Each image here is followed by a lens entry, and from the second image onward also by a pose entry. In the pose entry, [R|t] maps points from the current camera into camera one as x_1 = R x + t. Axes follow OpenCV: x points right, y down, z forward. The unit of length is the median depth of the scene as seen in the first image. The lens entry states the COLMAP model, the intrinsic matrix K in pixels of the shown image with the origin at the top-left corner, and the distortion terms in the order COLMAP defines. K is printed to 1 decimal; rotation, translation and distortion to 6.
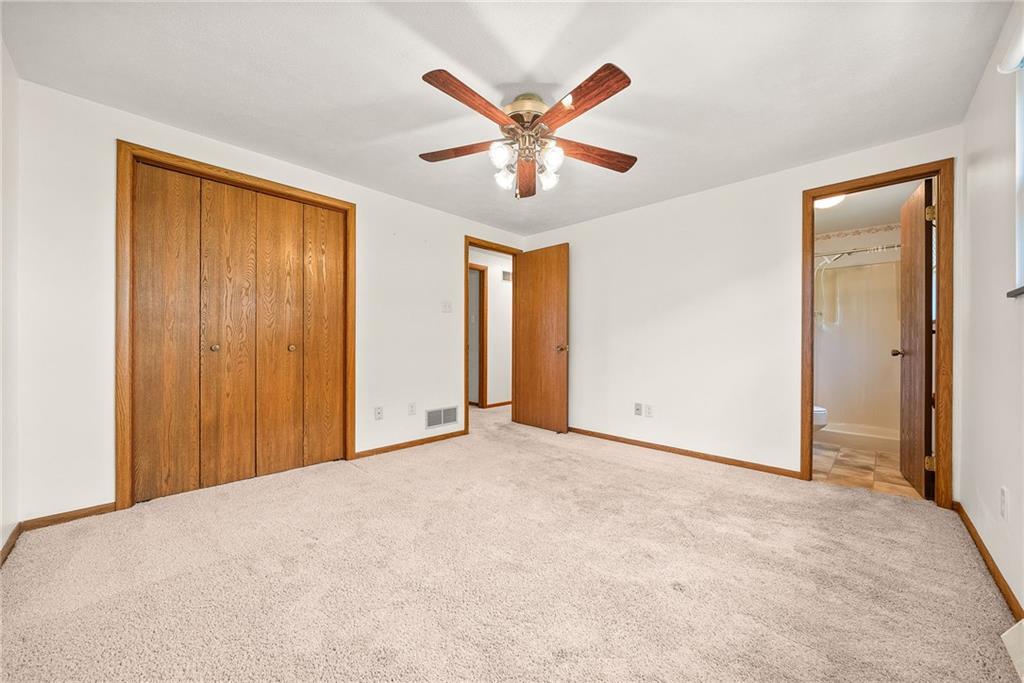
lens RADIAL K [[367.0, 0, 508.0], [0, 367.0, 337.6], [0, 0, 1]] dist [-0.000817, -0.000090]
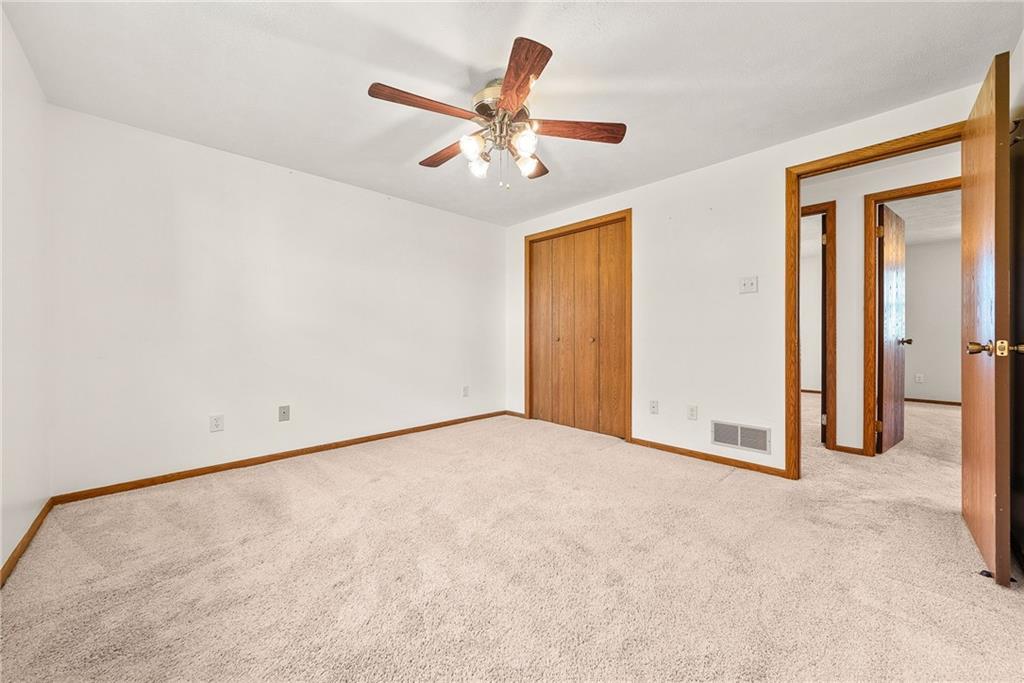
lens RADIAL K [[367.0, 0, 508.0], [0, 367.0, 337.6], [0, 0, 1]] dist [-0.000817, -0.000090]
pose [[-0.022103, -0.004868, -0.999744, 0.734609], [0.008343, 0.999952, -0.005053, 0.023310], [0.999721, -0.008453, -0.022062, 0.716704]]
